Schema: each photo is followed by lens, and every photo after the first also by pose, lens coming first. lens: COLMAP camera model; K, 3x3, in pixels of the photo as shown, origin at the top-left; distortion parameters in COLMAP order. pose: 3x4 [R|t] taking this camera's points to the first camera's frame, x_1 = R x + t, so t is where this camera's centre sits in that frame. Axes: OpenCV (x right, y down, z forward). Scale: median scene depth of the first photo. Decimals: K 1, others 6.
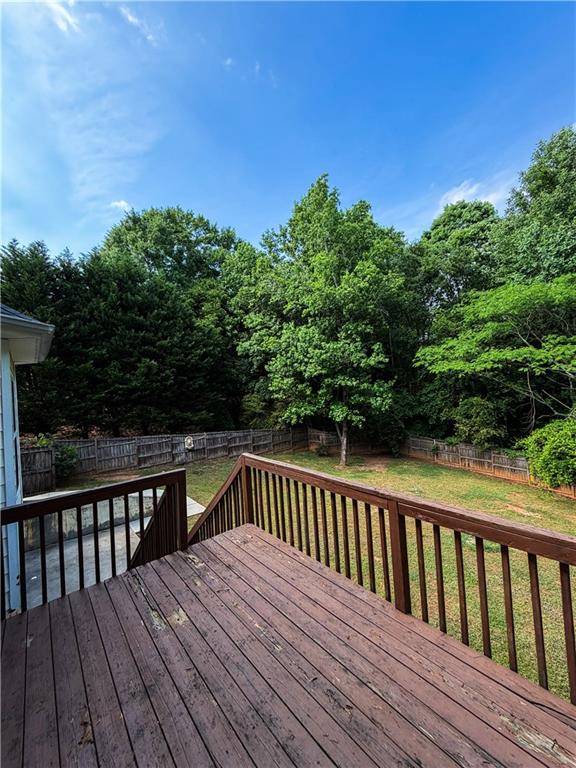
lens RADIAL K [[306.9, 0, 287.9], [0, 306.9, 381.3], [0, 0, 1]] dist [-0.002183, 0.000106]
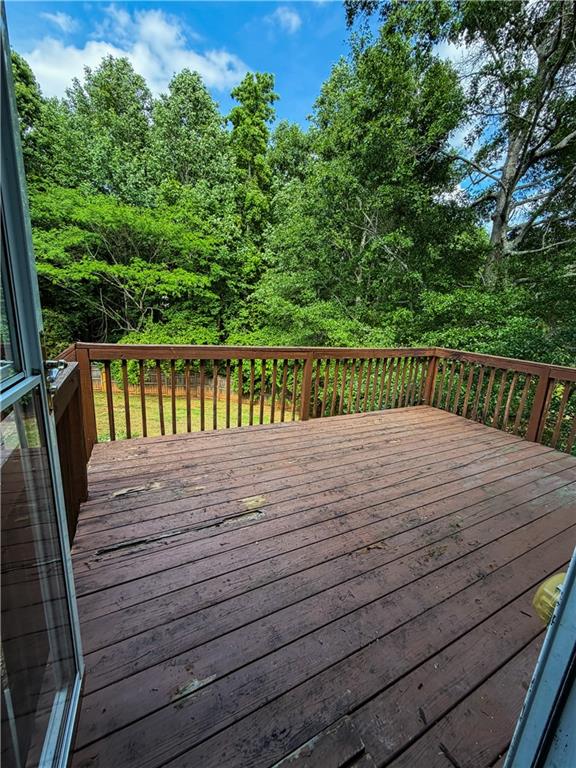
lens RADIAL K [[306.9, 0, 287.9], [0, 306.9, 381.3], [0, 0, 1]] dist [-0.002183, 0.000106]
pose [[0.206068, -0.144225, 0.967851, -0.881255], [-0.101250, 0.980627, 0.167687, 0.217408], [-0.973285, -0.132550, 0.187473, 0.611542]]
